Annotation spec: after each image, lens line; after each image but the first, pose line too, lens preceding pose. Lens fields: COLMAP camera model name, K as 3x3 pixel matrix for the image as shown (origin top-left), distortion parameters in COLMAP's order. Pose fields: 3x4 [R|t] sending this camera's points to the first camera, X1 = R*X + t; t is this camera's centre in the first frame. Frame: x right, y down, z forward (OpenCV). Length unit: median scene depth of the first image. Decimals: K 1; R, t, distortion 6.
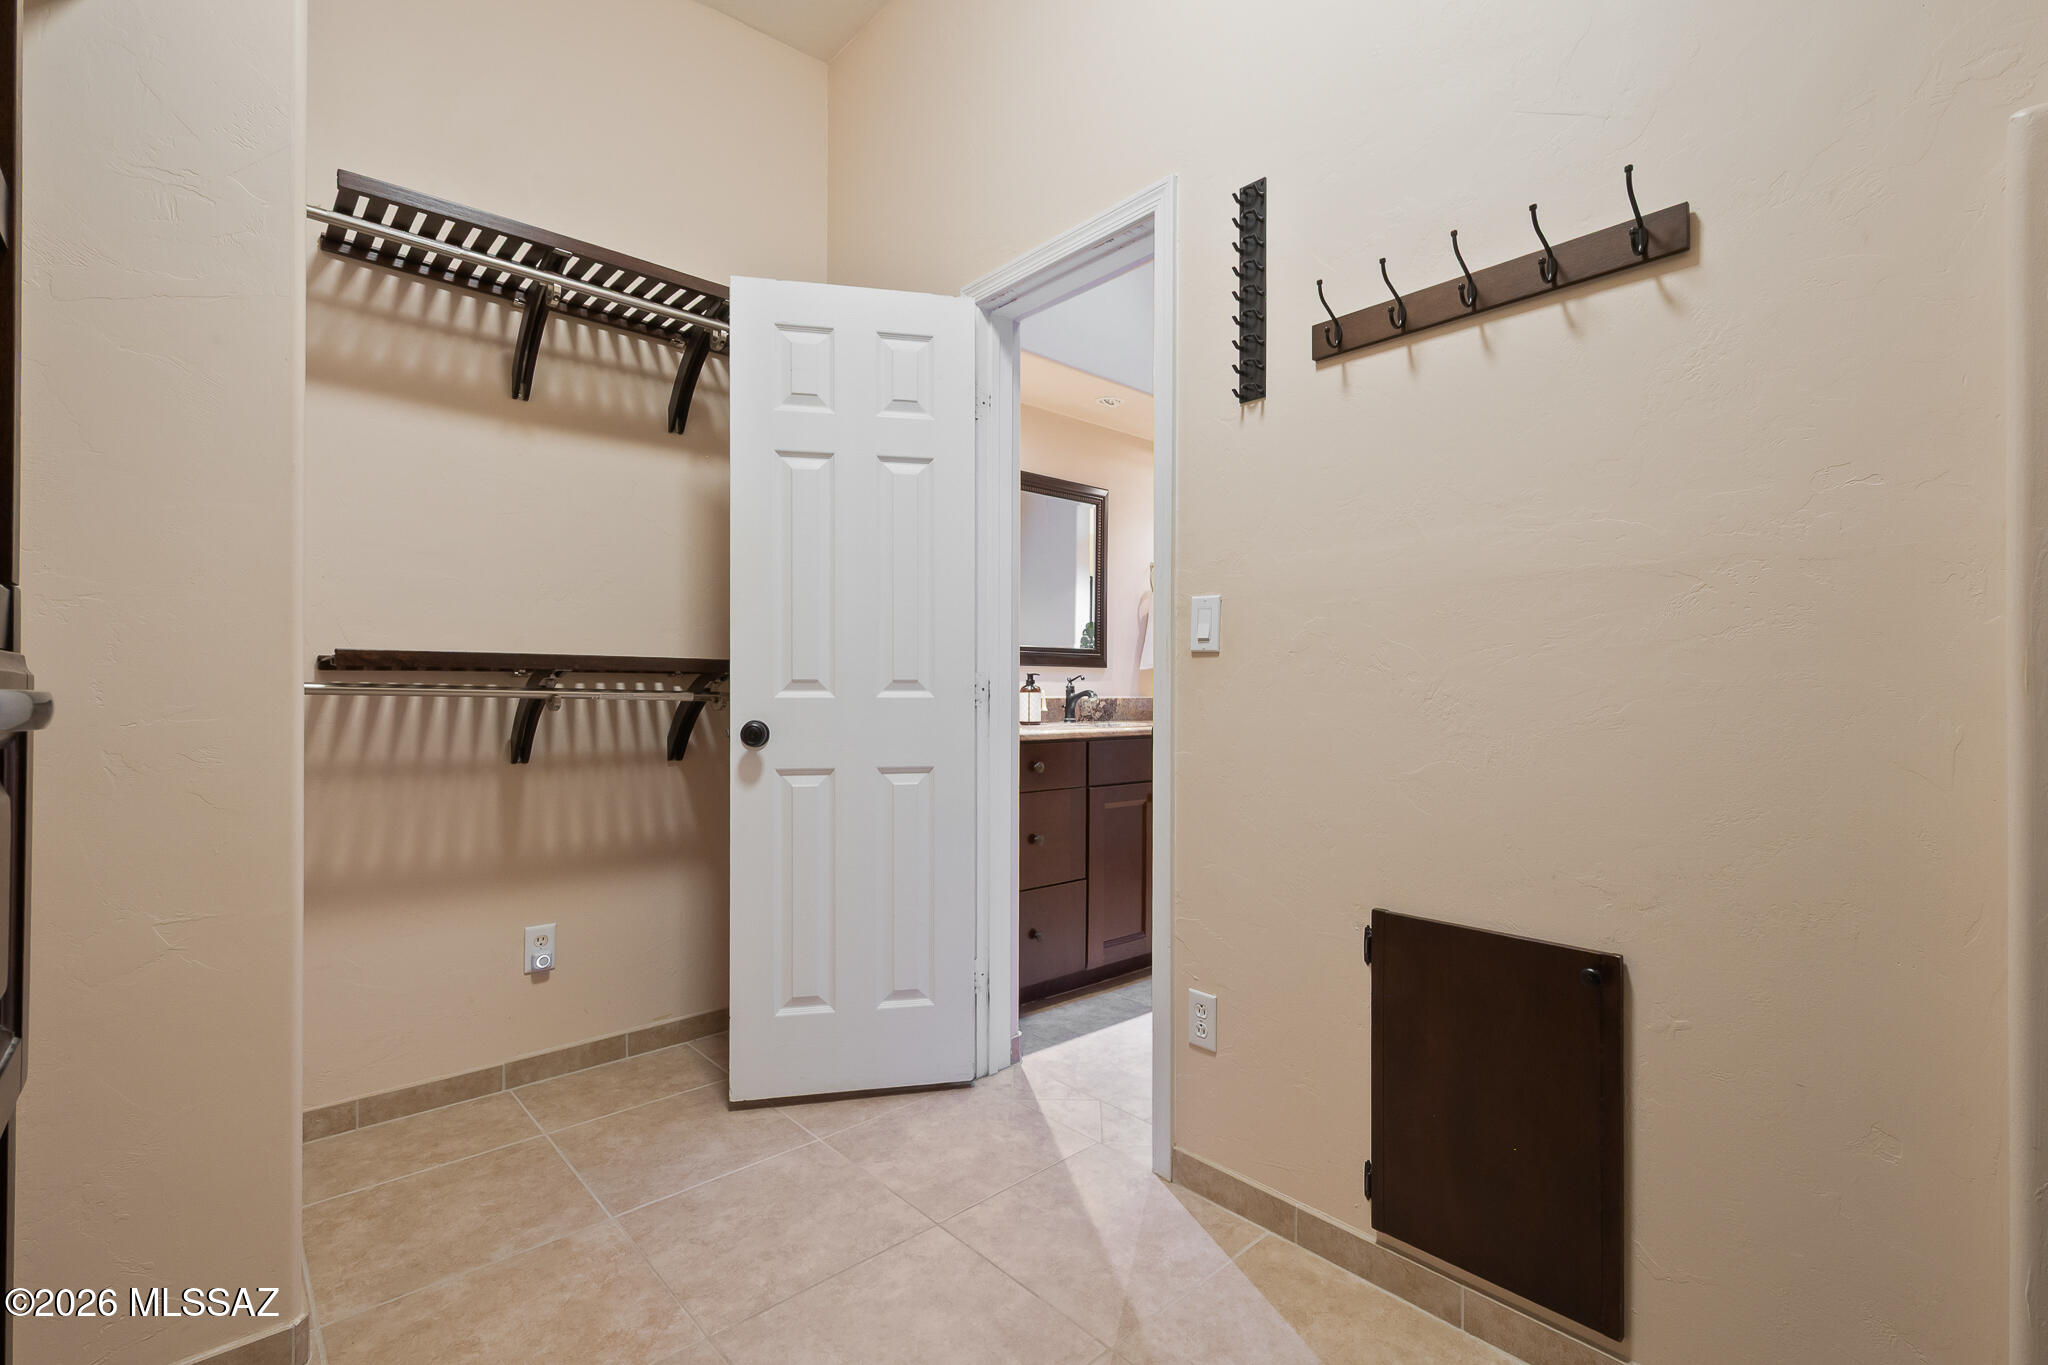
lens RADIAL K [[910.7, 0, 1022.6], [0, 910.7, 684.5], [0, 0, 1]] dist [-0.000991, -0.000167]
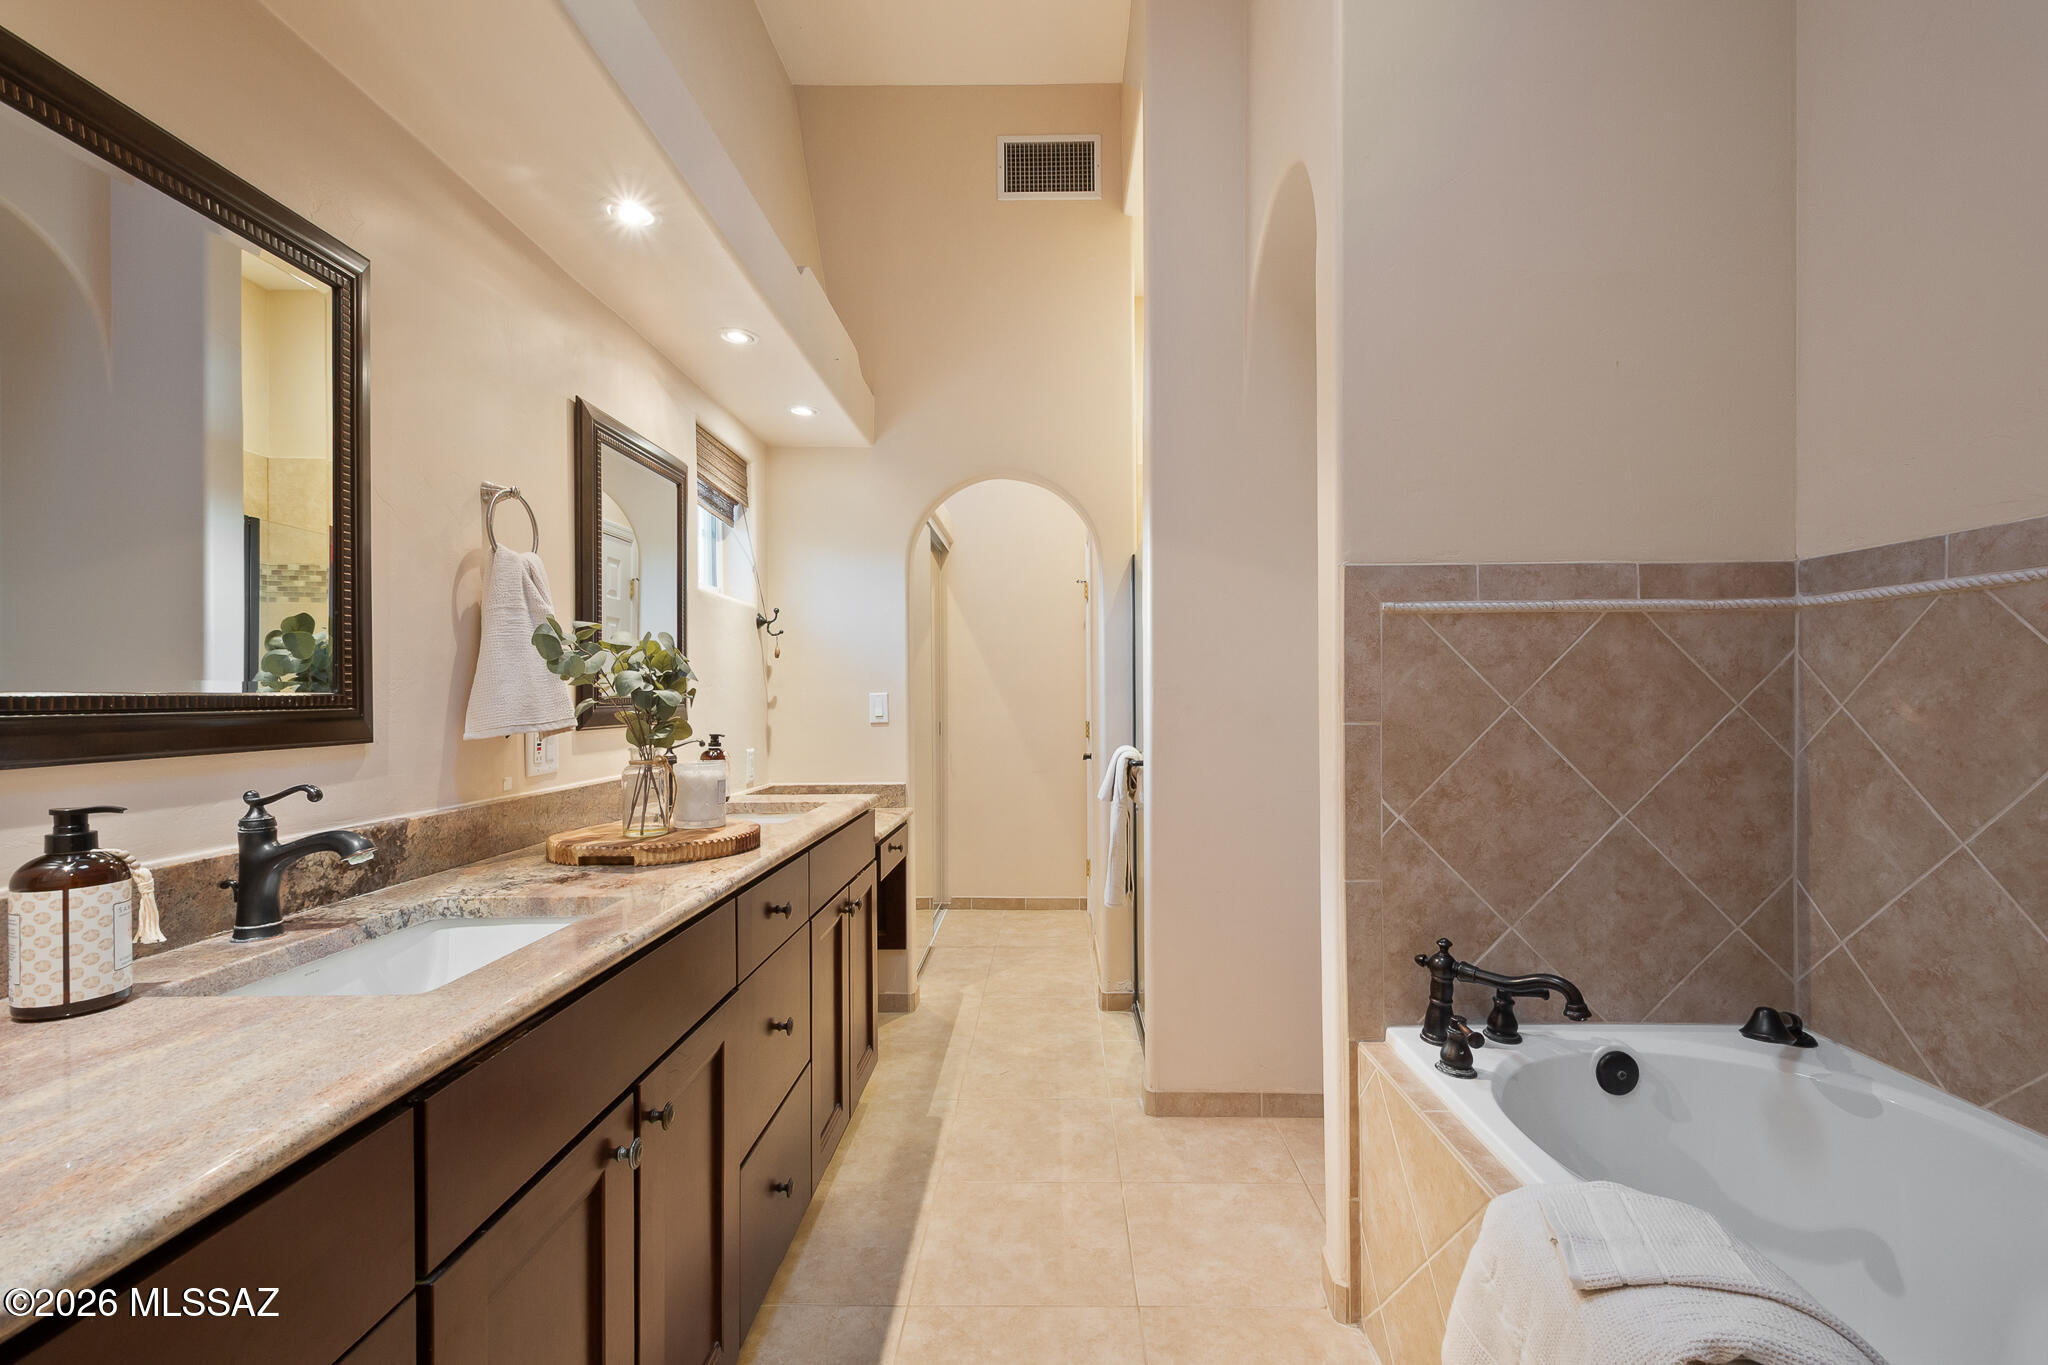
lens RADIAL K [[910.7, 0, 1021.5], [0, 910.7, 696.5], [0, 0, 1]] dist [-0.000991, -0.000167]
pose [[0.685357, -0.007654, 0.728167, 0.005220], [0.001451, 0.999957, 0.009145, -0.042759], [-0.728206, -0.005211, 0.685338, 0.597501]]
